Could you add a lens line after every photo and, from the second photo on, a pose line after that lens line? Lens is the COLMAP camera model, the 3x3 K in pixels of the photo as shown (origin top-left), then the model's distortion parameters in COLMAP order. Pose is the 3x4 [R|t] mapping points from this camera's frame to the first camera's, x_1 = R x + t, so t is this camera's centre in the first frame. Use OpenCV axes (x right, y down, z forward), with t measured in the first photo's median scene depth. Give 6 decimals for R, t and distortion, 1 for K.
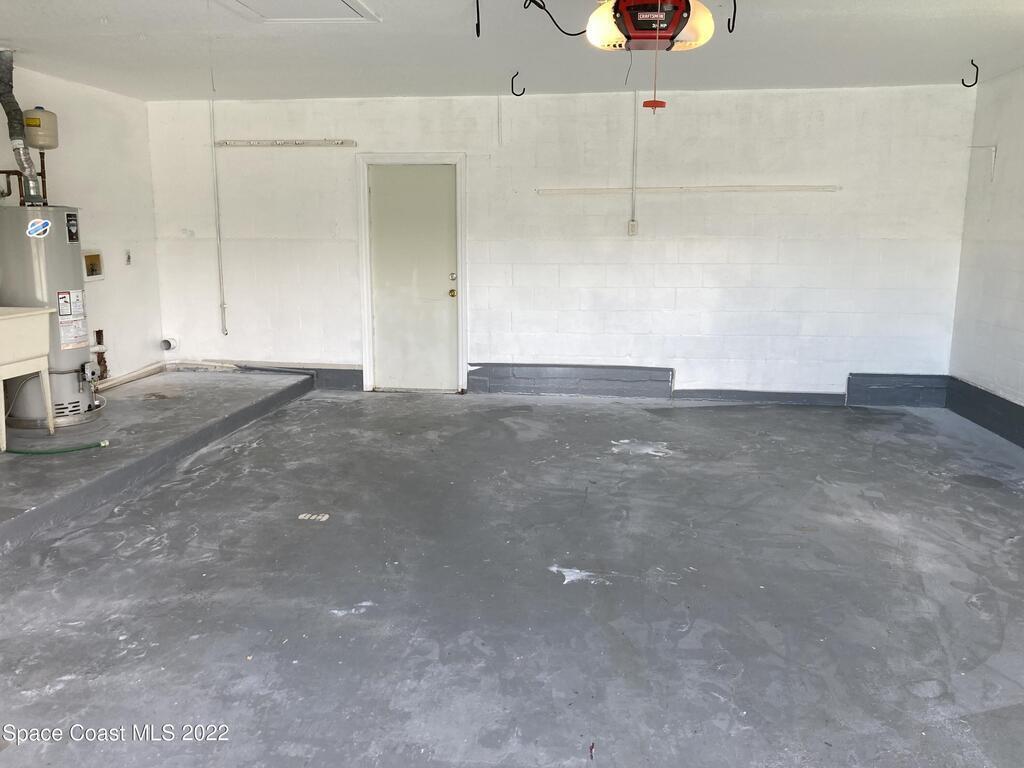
lens RADIAL K [[839.4, 0, 517.4], [0, 839.4, 385.0], [0, 0, 1]] dist [0.023024, -0.018639]
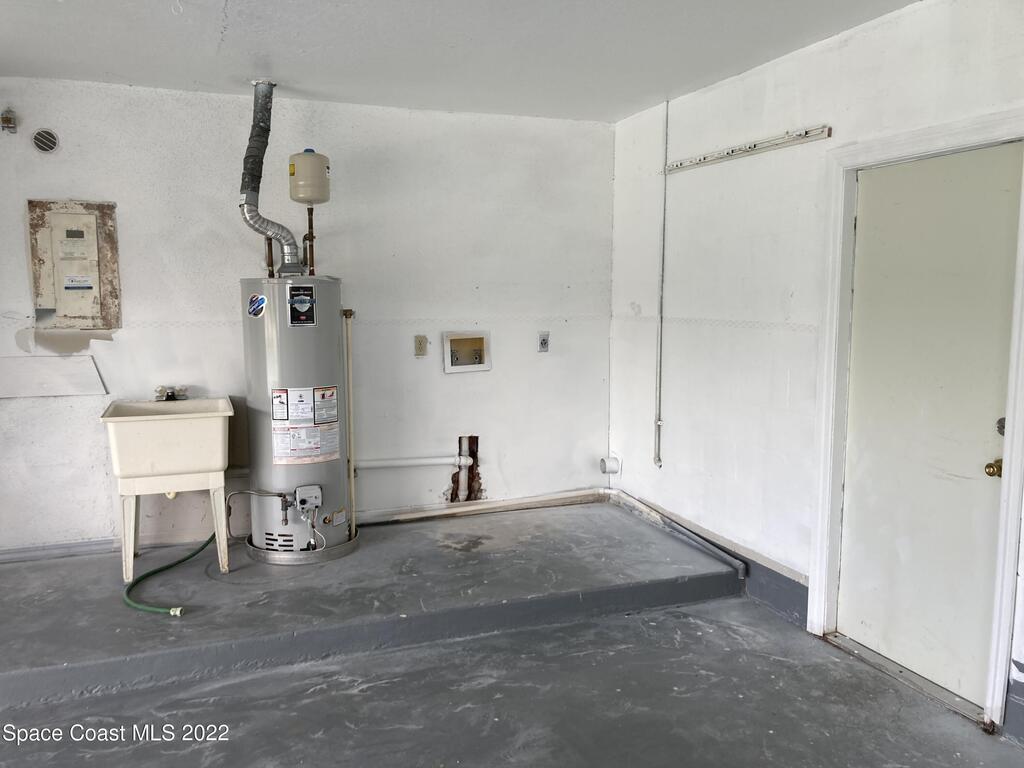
lens RADIAL K [[839.4, 0, 511.9], [0, 839.4, 389.1], [0, 0, 1]] dist [0.023024, -0.018639]
pose [[0.450909, 0.098147, -0.887157, 0.174118], [-0.157005, 0.987160, 0.029411, -0.129711], [0.878652, 0.126027, 0.460529, 0.657577]]
